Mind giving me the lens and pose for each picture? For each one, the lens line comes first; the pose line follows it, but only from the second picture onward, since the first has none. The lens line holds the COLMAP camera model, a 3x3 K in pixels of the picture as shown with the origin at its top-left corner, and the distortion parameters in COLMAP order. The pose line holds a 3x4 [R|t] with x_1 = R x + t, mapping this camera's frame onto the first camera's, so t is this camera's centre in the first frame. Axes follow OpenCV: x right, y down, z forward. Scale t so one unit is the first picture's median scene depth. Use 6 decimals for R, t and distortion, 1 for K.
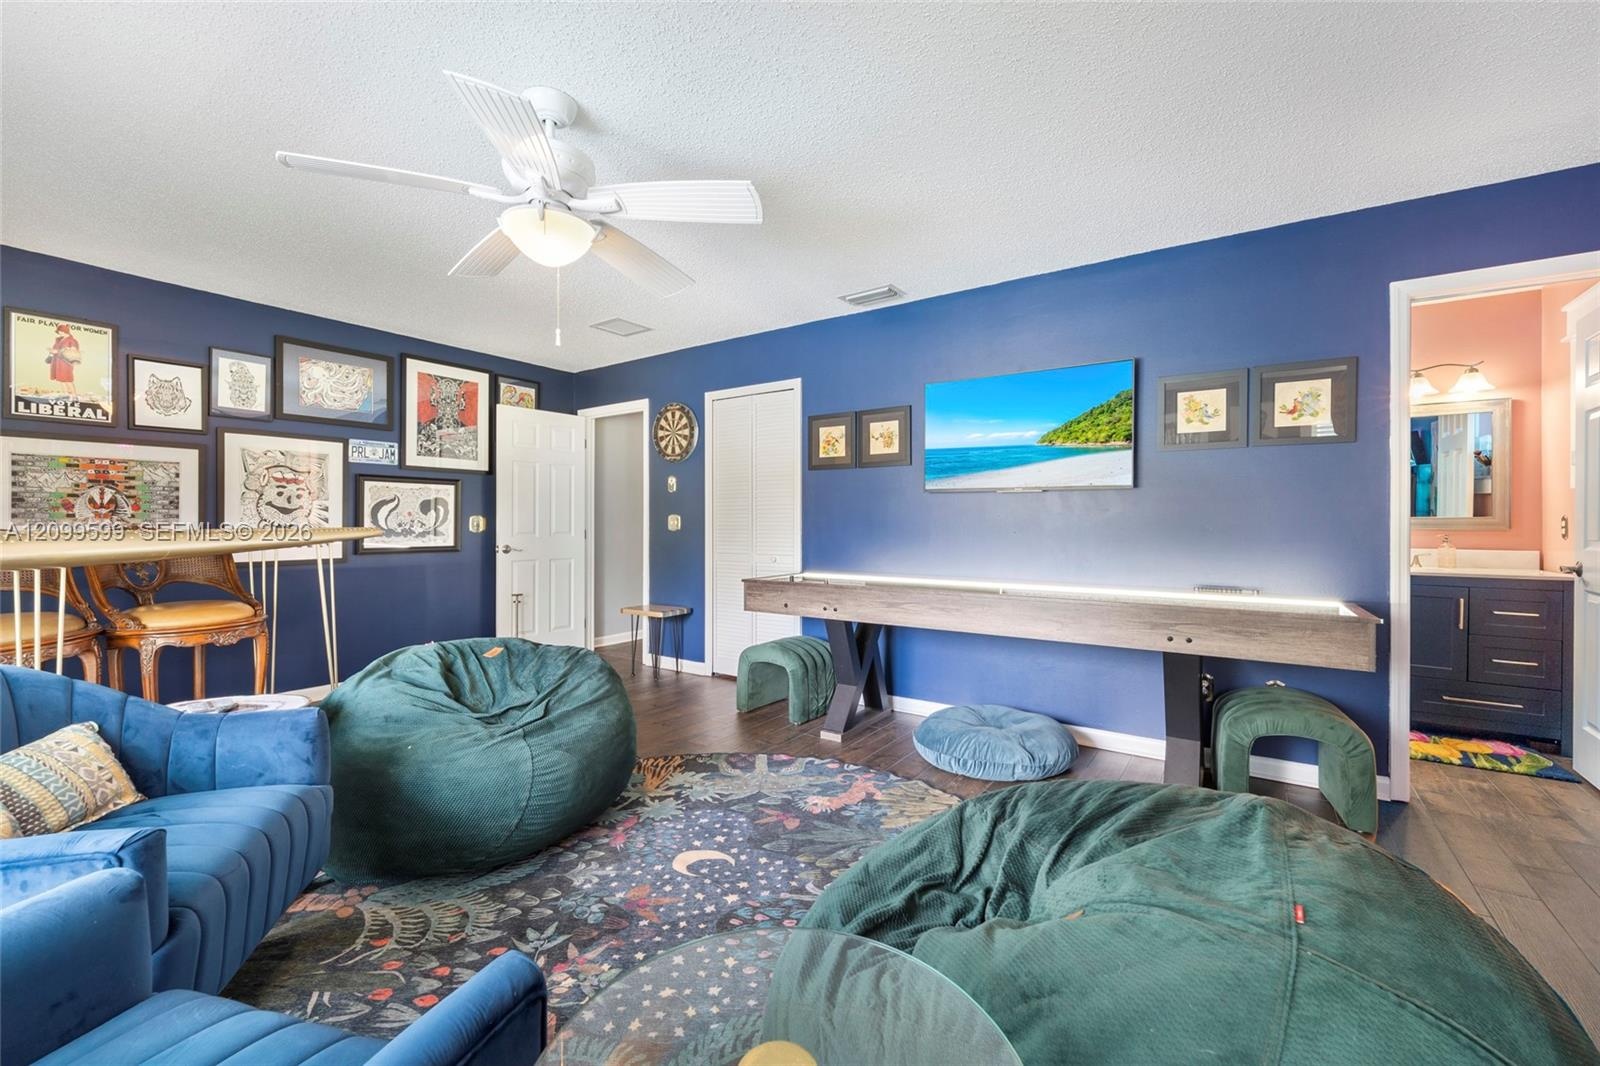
lens RADIAL K [[654.5, 0, 798.7], [0, 654.5, 518.8], [0, 0, 1]] dist [0.000043, 0.000127]
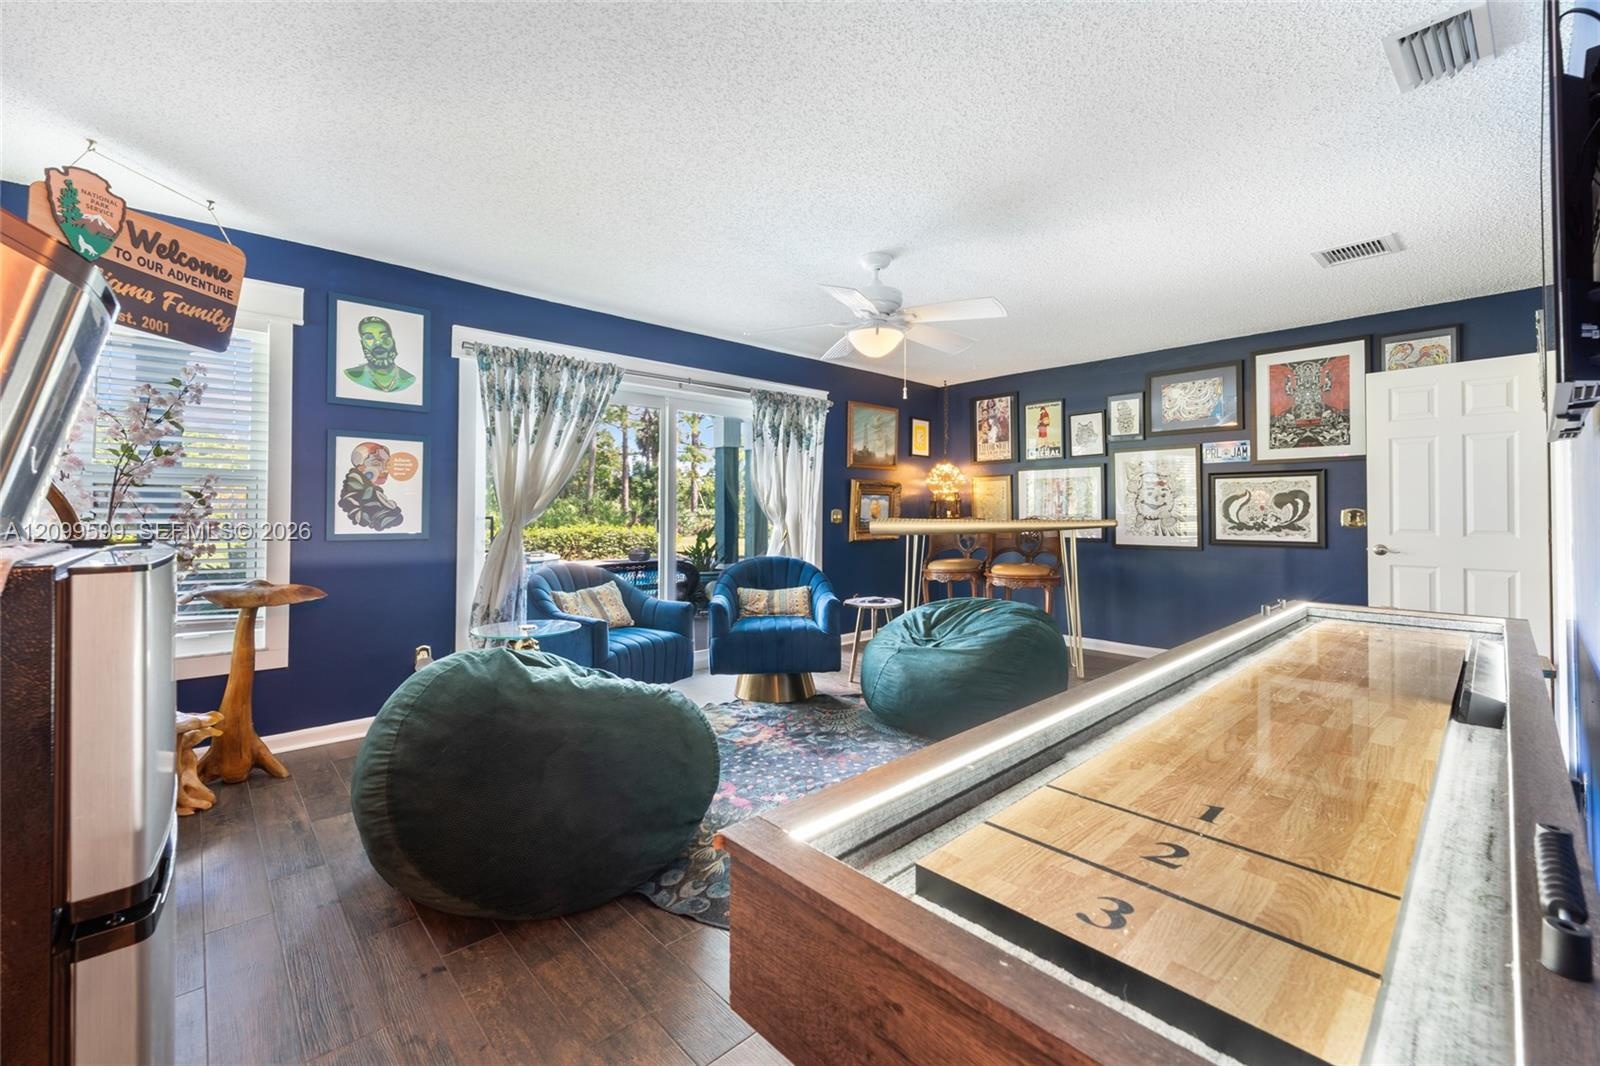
lens RADIAL K [[654.5, 0, 798.7], [0, 654.5, 518.8], [0, 0, 1]] dist [0.000043, 0.000127]
pose [[-0.216124, 0.006681, -0.976343, 0.603844], [0.003850, 0.999975, 0.005990, 0.000517], [0.976358, -0.002465, -0.216144, 0.569047]]
